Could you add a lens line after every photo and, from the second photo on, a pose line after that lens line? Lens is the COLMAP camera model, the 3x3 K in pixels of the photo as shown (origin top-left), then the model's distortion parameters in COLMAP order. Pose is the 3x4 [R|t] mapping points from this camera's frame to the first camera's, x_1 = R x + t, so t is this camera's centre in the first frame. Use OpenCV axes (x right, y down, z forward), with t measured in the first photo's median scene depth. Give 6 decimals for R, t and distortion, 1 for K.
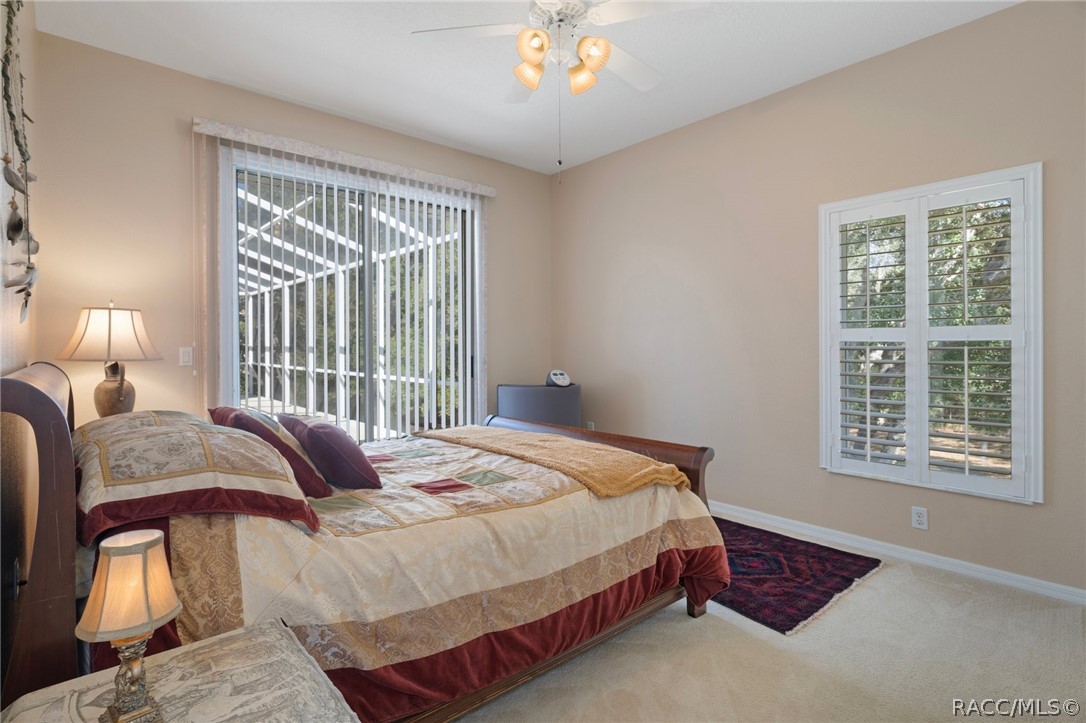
lens RADIAL K [[532.6, 0, 540.2], [0, 532.6, 354.8], [0, 0, 1]] dist [0.000391, -0.000286]
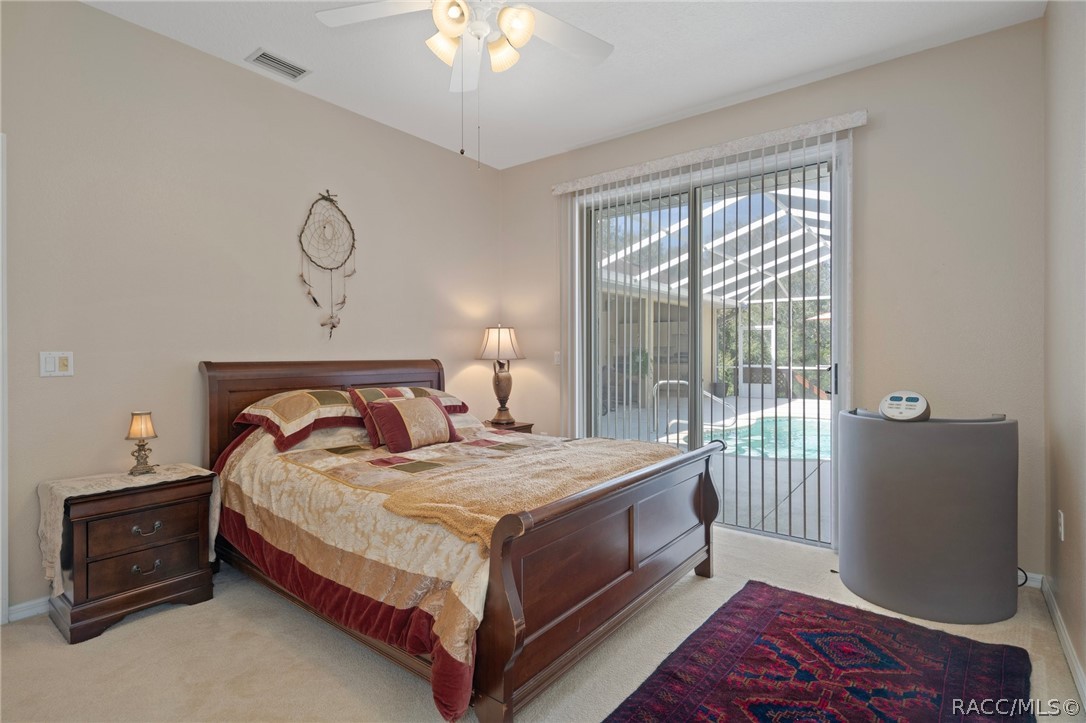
lens RADIAL K [[532.6, 0, 540.2], [0, 532.6, 354.8], [0, 0, 1]] dist [0.000391, -0.000286]
pose [[0.180898, 0.009438, -0.983457, 0.765557], [-0.011448, 0.999906, 0.007490, -0.014333], [0.983435, 0.009903, 0.180989, 0.762554]]
